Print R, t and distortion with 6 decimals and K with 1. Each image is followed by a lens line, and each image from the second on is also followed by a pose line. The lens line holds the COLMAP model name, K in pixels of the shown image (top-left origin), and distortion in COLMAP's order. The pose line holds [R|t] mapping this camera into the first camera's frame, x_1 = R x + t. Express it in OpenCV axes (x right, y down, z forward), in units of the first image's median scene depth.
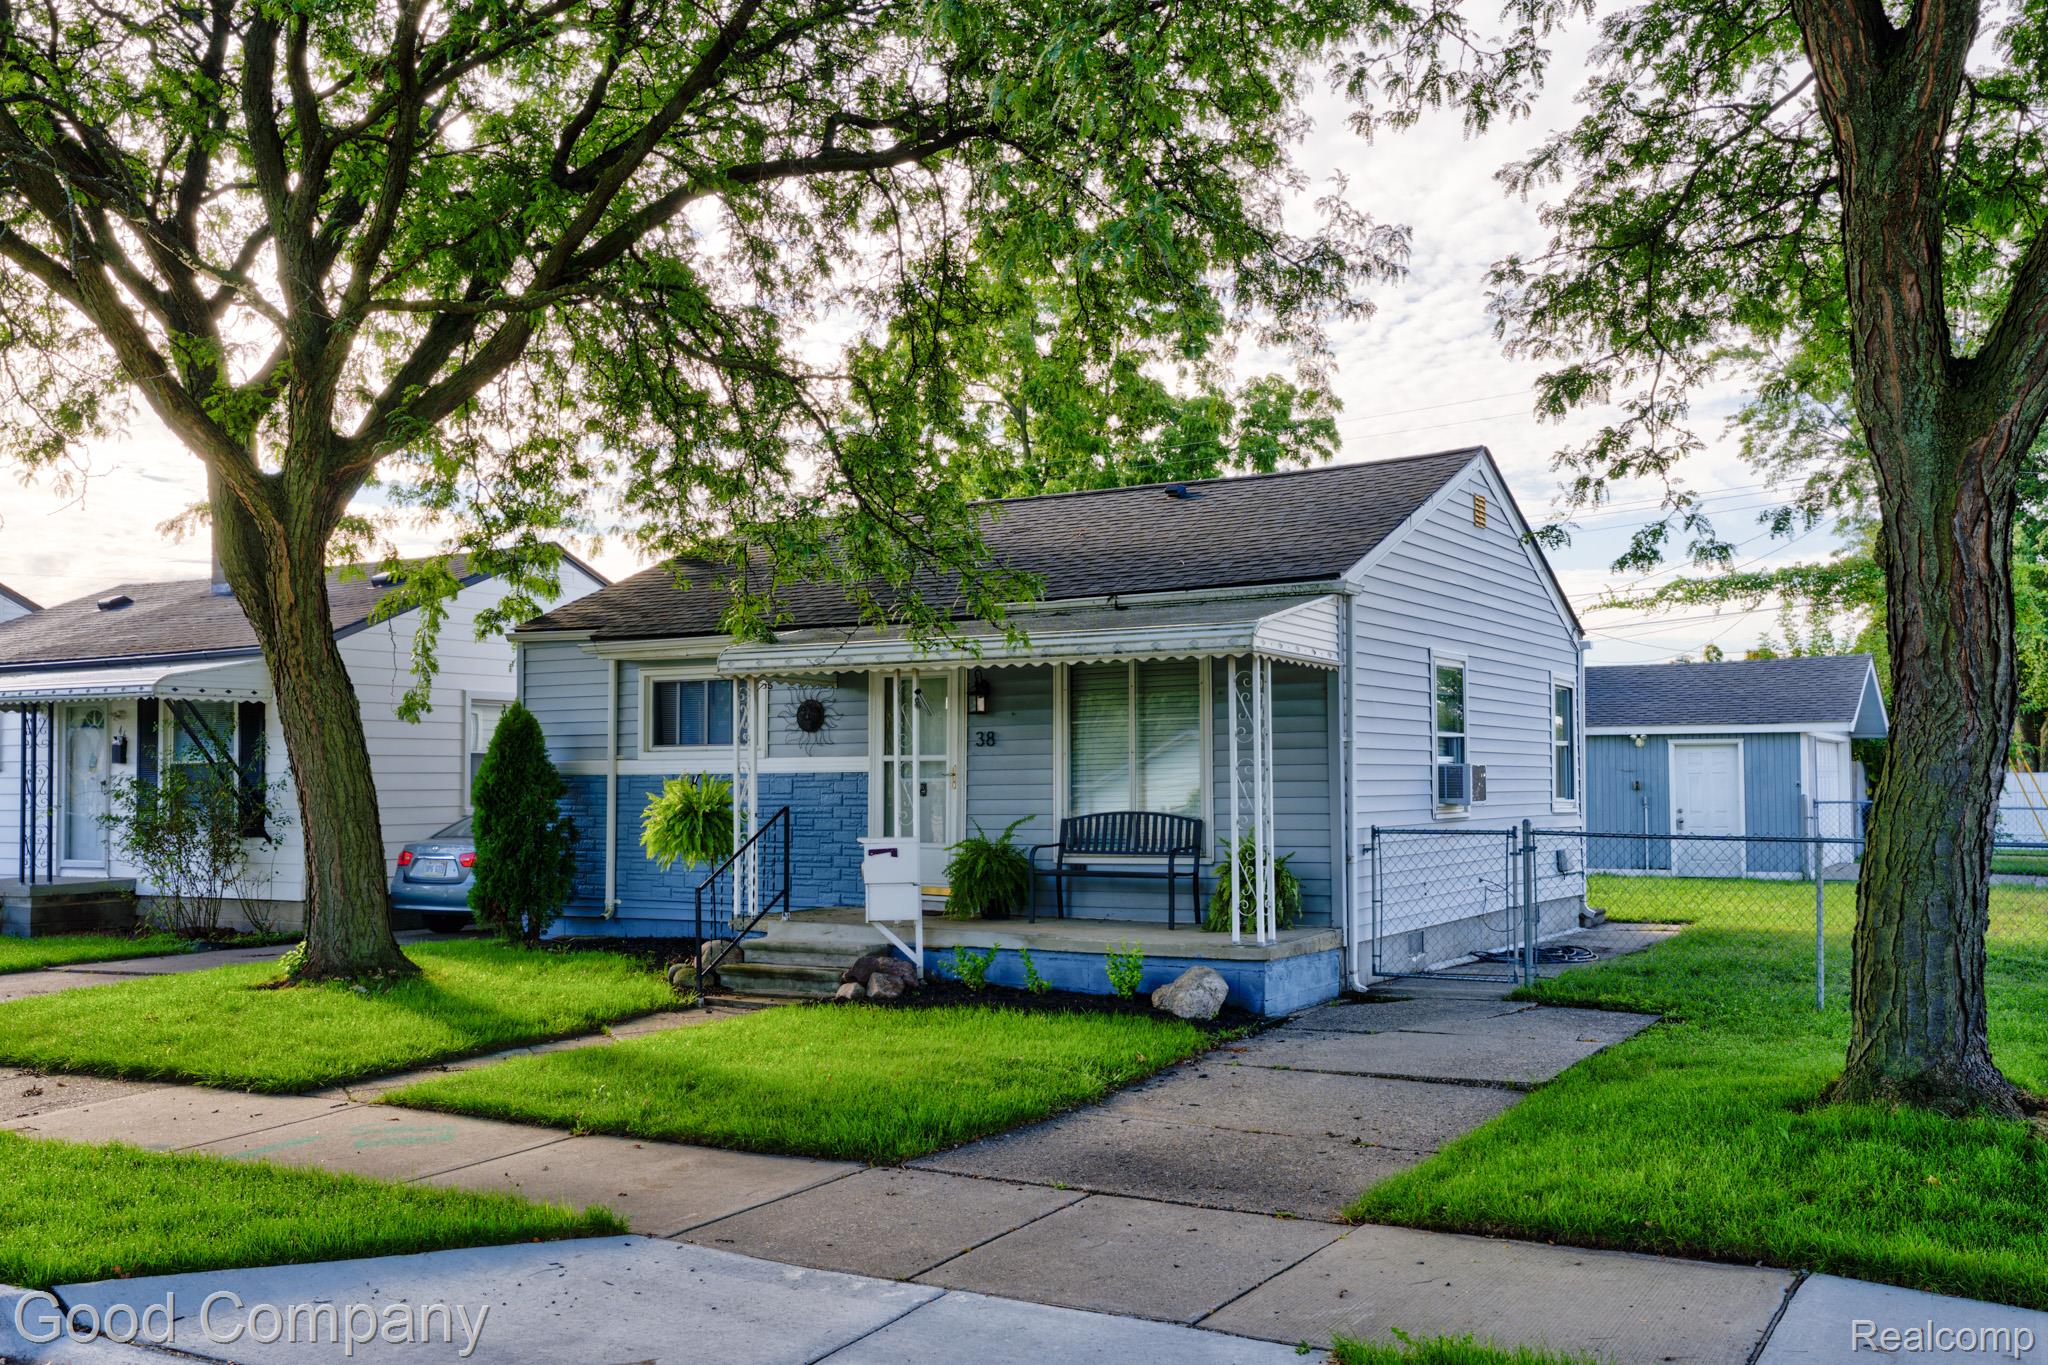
lens RADIAL K [[1816.8, 0, 1024.0], [0, 1816.8, 682.5], [0, 0, 1]] dist [0.081886, 0.001347]
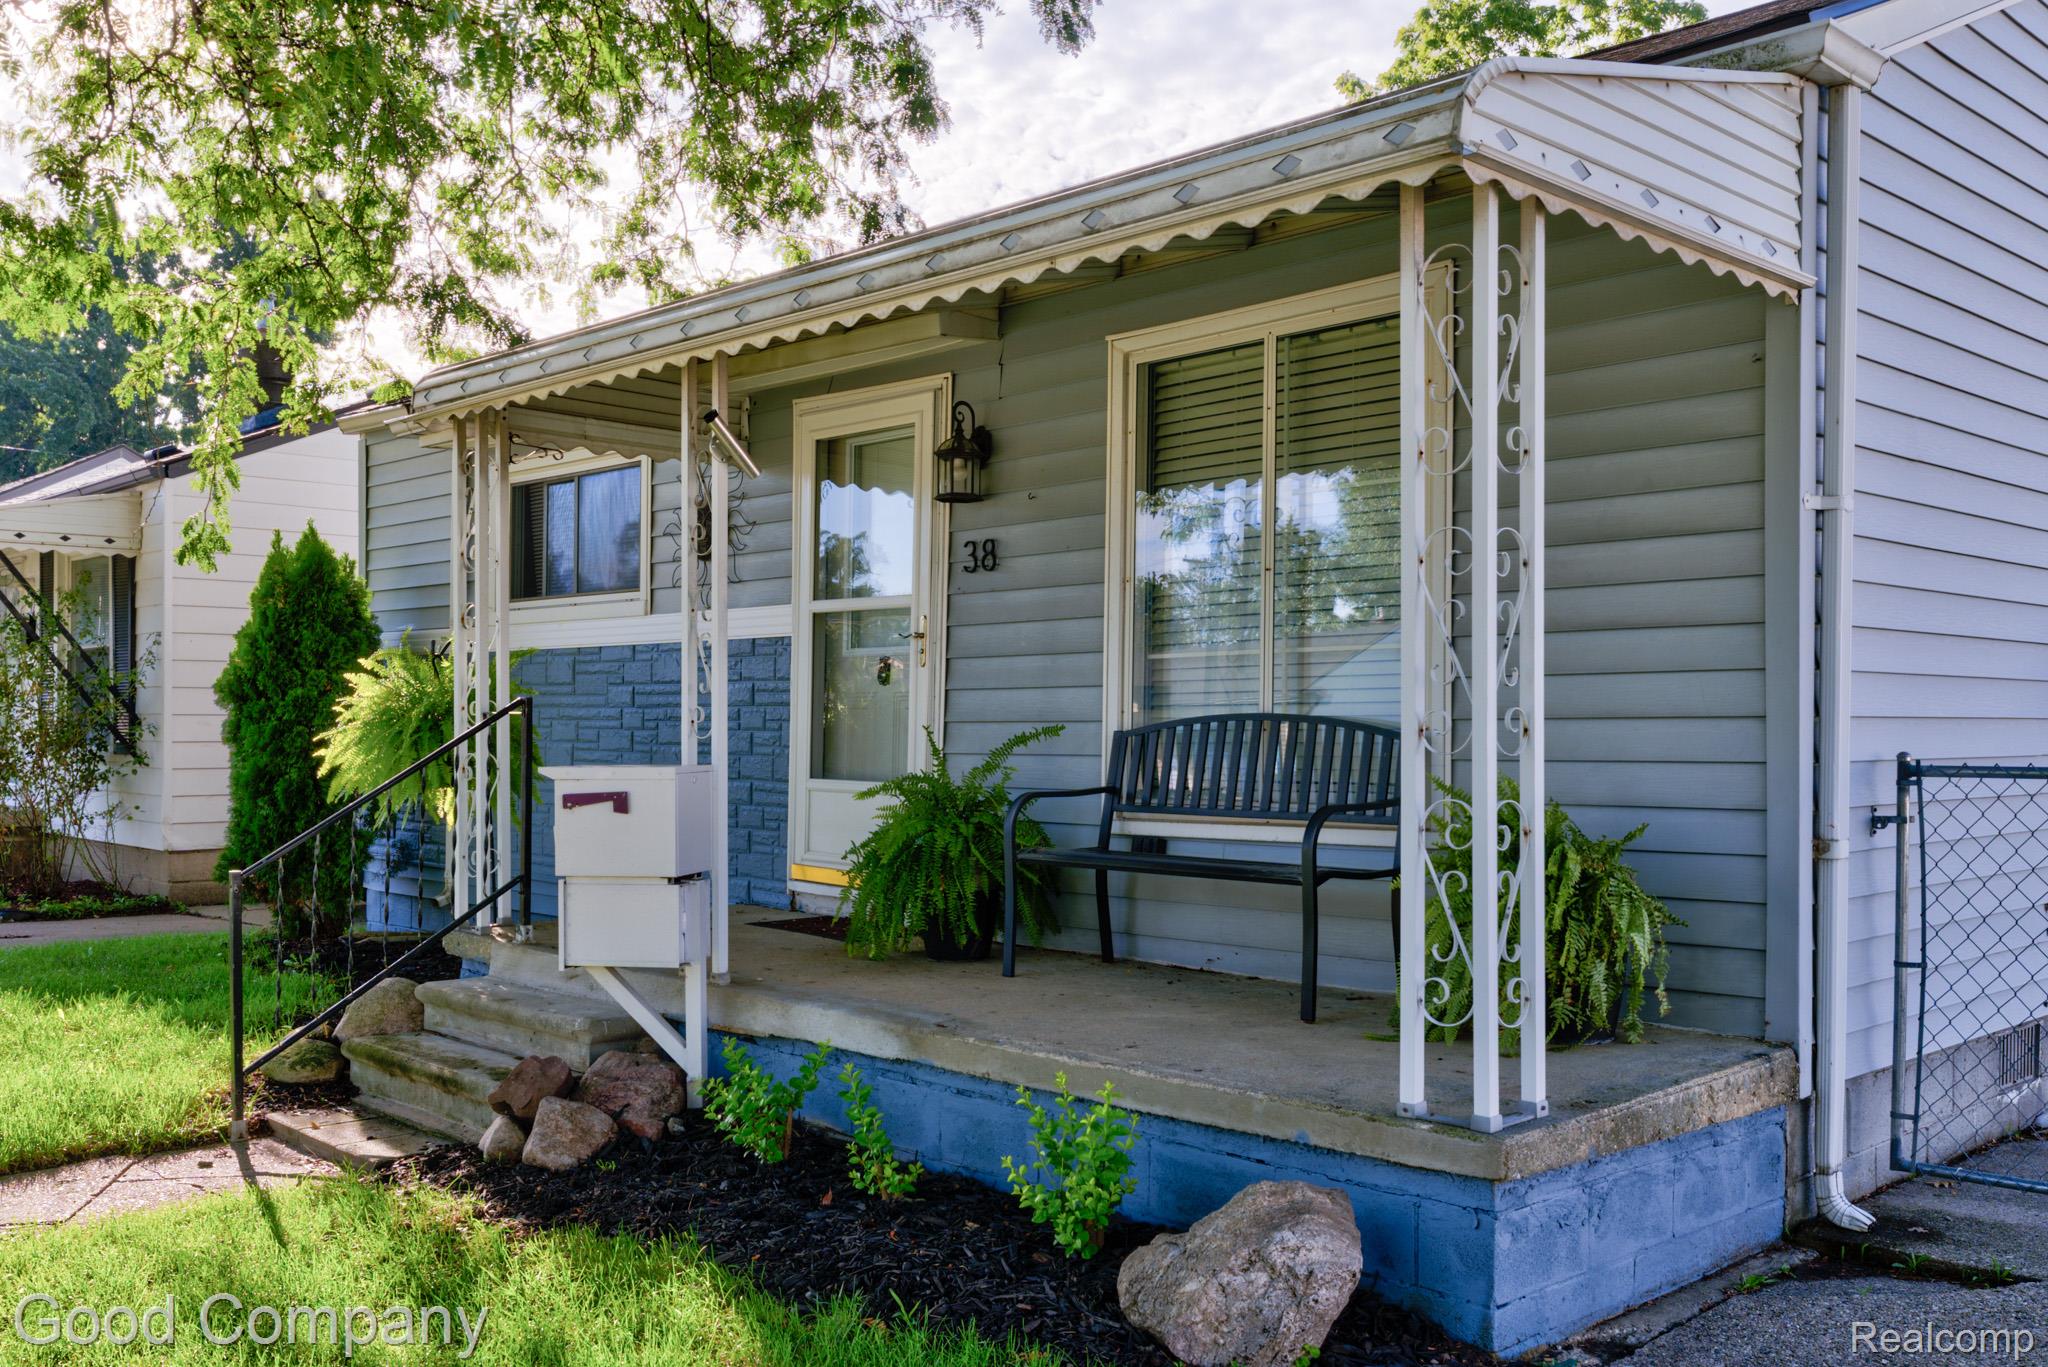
lens RADIAL K [[1819.3, 0, 1017.8], [0, 1819.3, 704.9], [0, 0, 1]] dist [0.001395, -0.000055]
pose [[0.961852, 0.006956, -0.273483, 0.125195], [0.005323, 0.999012, 0.044131, 0.053498], [0.273520, -0.043903, 0.960864, 0.624975]]
